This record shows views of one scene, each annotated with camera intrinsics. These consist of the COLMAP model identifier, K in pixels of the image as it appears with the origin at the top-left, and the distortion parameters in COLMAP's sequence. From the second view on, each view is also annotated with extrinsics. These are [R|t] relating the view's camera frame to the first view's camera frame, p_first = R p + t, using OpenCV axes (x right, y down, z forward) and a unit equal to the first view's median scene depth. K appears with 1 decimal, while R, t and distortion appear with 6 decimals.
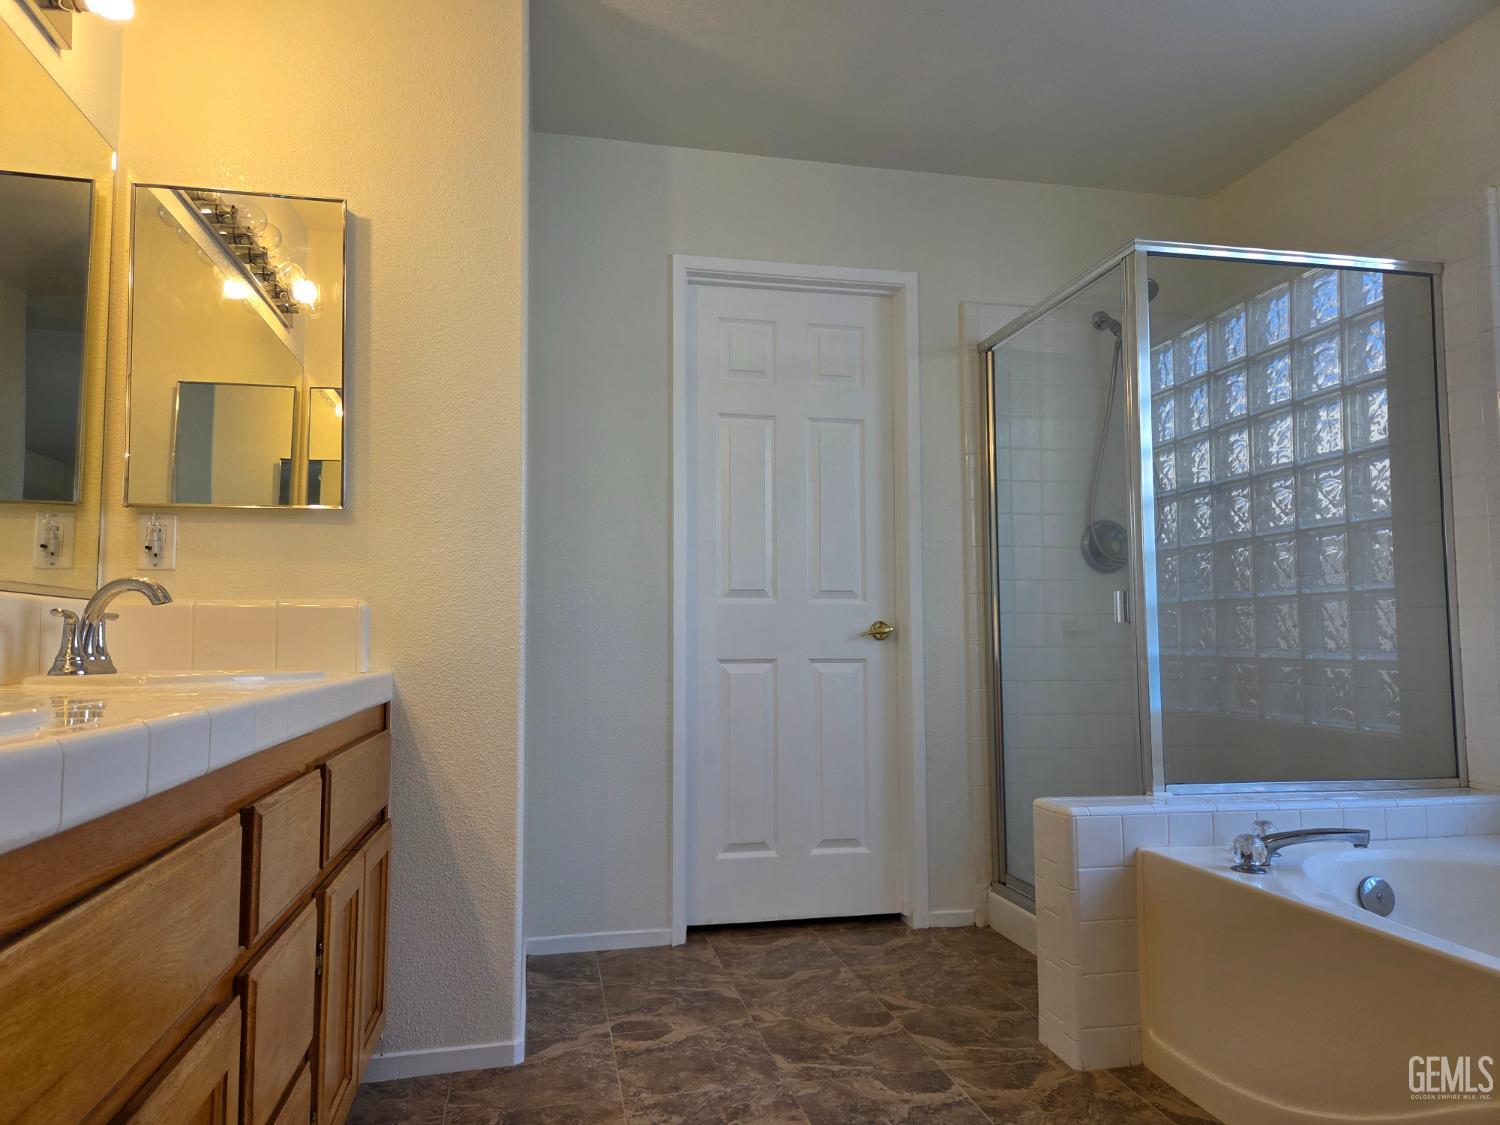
lens RADIAL K [[1015.7, 0, 750.1], [0, 1015.7, 563.0], [0, 0, 1]] dist [0.055892, -0.036045]
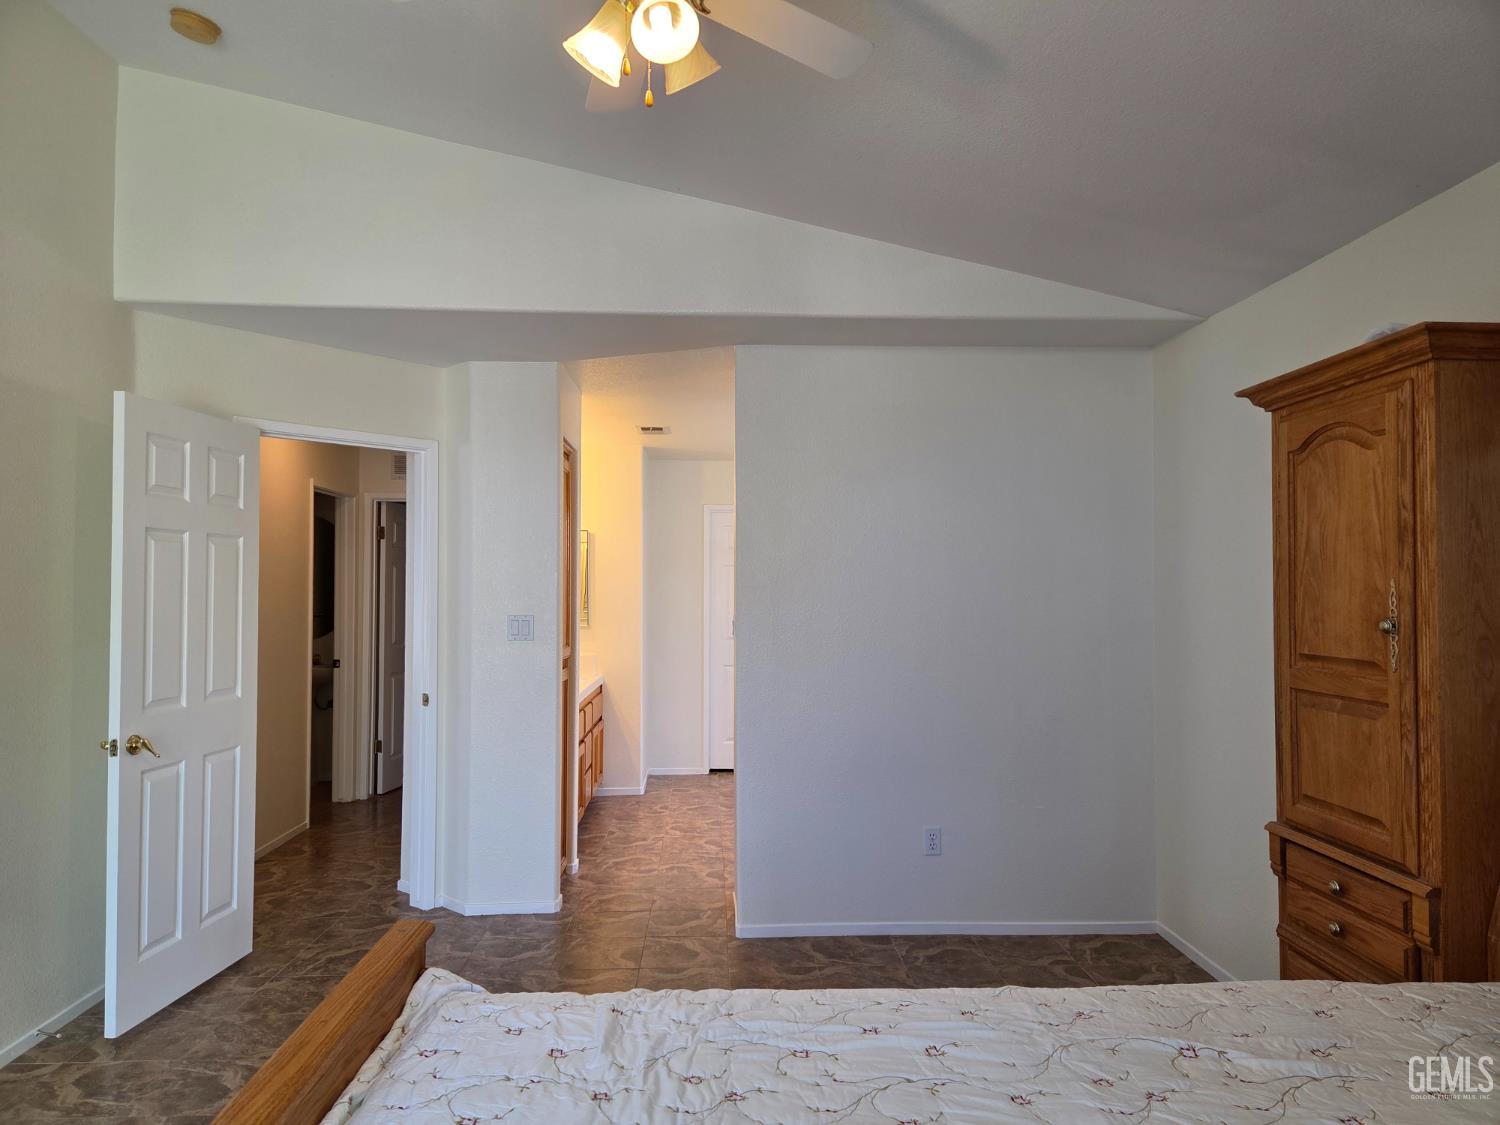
lens RADIAL K [[1015.7, 0, 749.2], [0, 1015.7, 563.0], [0, 0, 1]] dist [0.055892, -0.036045]
pose [[0.987326, -0.000159, -0.158704, 0.651319], [0.007158, 0.999026, 0.043532, -0.403028], [0.158543, -0.044116, 0.986366, -2.193280]]
